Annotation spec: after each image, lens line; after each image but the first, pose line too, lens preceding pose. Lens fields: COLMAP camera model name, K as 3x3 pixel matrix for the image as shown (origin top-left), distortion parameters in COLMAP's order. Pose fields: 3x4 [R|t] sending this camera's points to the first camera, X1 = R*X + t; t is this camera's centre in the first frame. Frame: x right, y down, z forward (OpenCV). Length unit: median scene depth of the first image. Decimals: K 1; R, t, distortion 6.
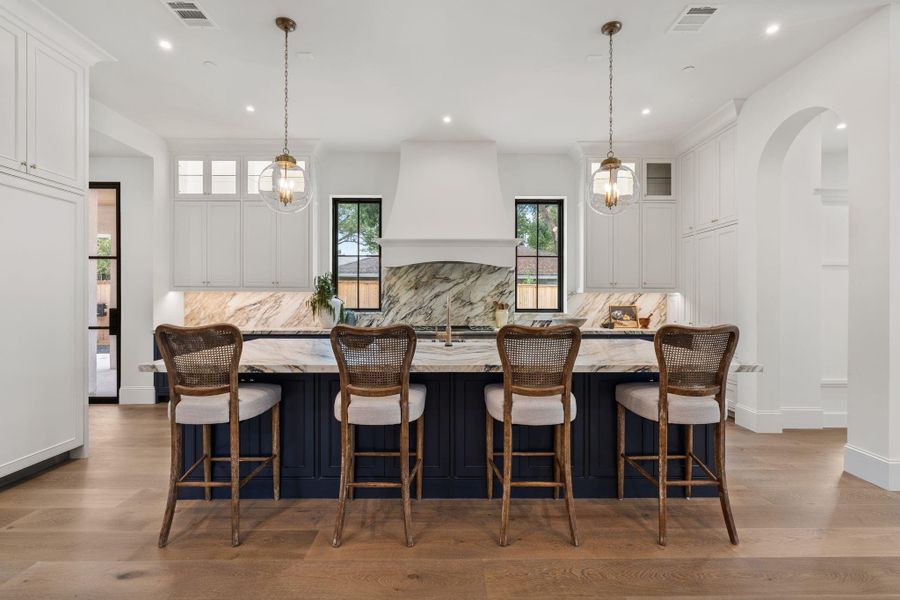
lens RADIAL K [[410.3, 0, 449.3], [0, 410.3, 298.8], [0, 0, 1]] dist [-0.000769, 0.000056]
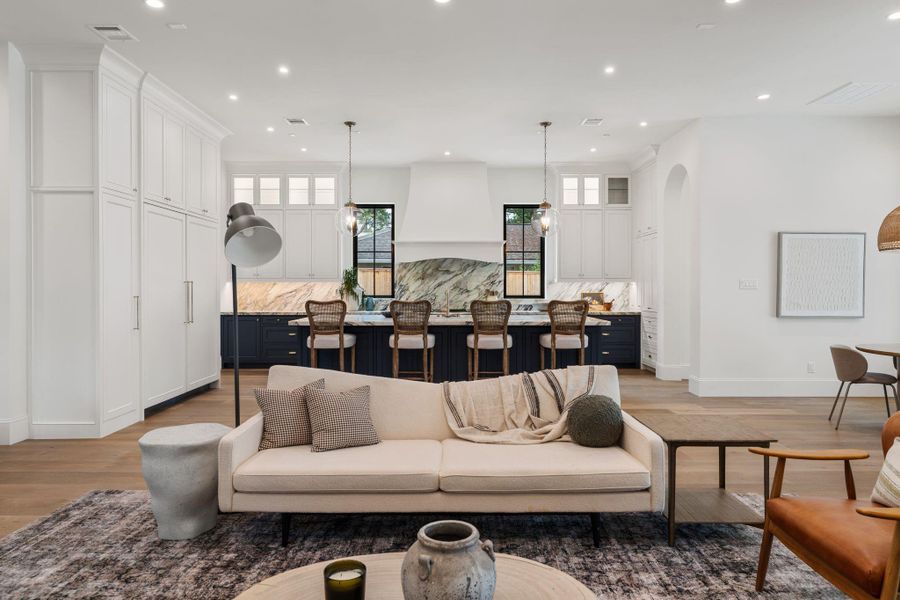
lens RADIAL K [[568.1, 0, 448.2], [0, 568.1, 295.7], [0, 0, 1]] dist [-0.012368, -0.000242]
pose [[0.999942, -0.001797, -0.010645, 0.014042], [0.001970, 0.999867, 0.016216, -0.002556], [0.010614, -0.016236, 0.999812, -0.728643]]
